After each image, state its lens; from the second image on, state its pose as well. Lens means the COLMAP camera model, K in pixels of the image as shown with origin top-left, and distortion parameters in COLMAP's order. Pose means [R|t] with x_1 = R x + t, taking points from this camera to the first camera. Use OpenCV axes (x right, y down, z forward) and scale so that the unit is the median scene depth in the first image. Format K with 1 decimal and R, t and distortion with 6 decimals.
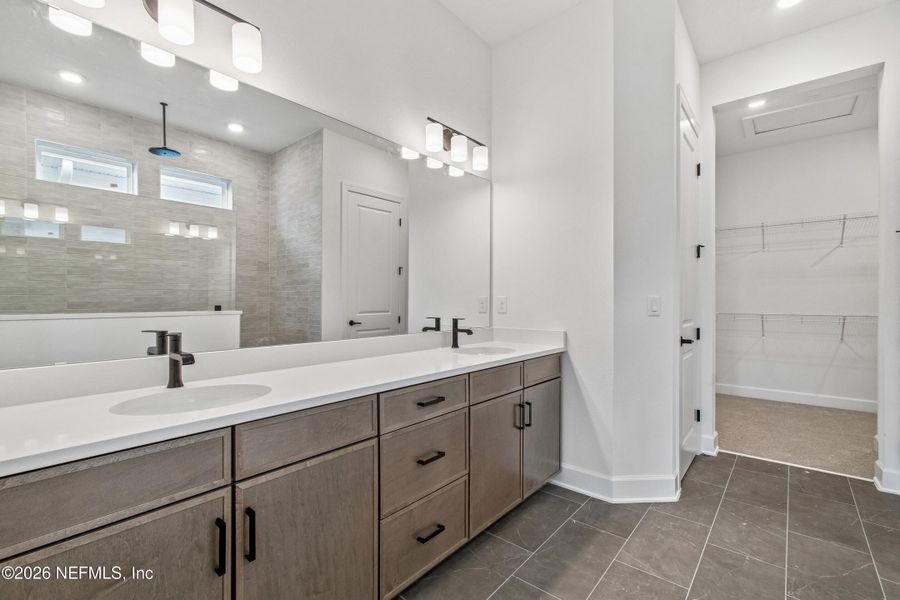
lens RADIAL K [[403.8, 0, 445.7], [0, 403.8, 305.0], [0, 0, 1]] dist [-0.022809, -0.000457]
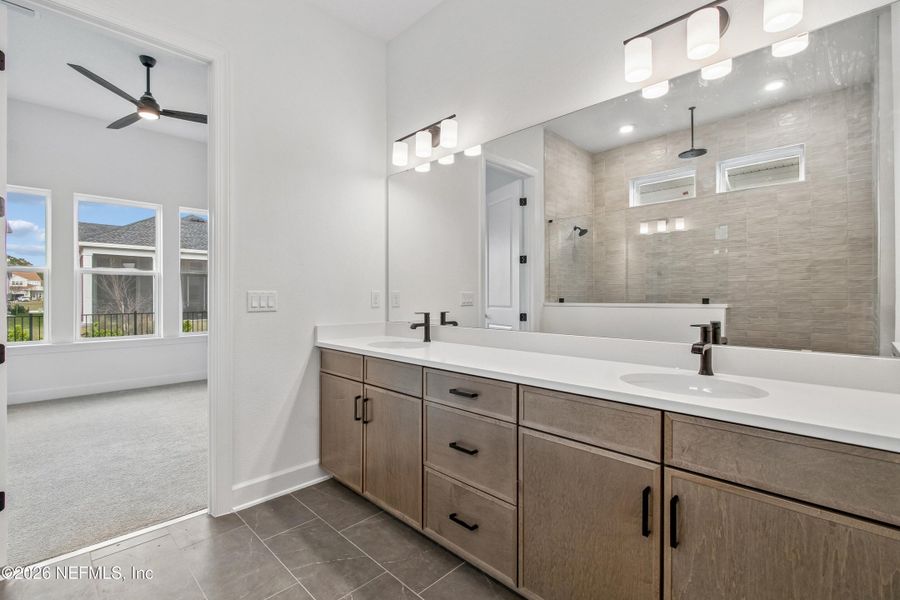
lens RADIAL K [[403.8, 0, 445.8], [0, 403.8, 295.5], [0, 0, 1]] dist [-0.022809, -0.000457]
pose [[-0.080657, 0.001077, -0.996741, 0.439948], [-0.002434, 0.999996, 0.001278, -0.004179], [0.996739, 0.002529, -0.080654, 0.461536]]
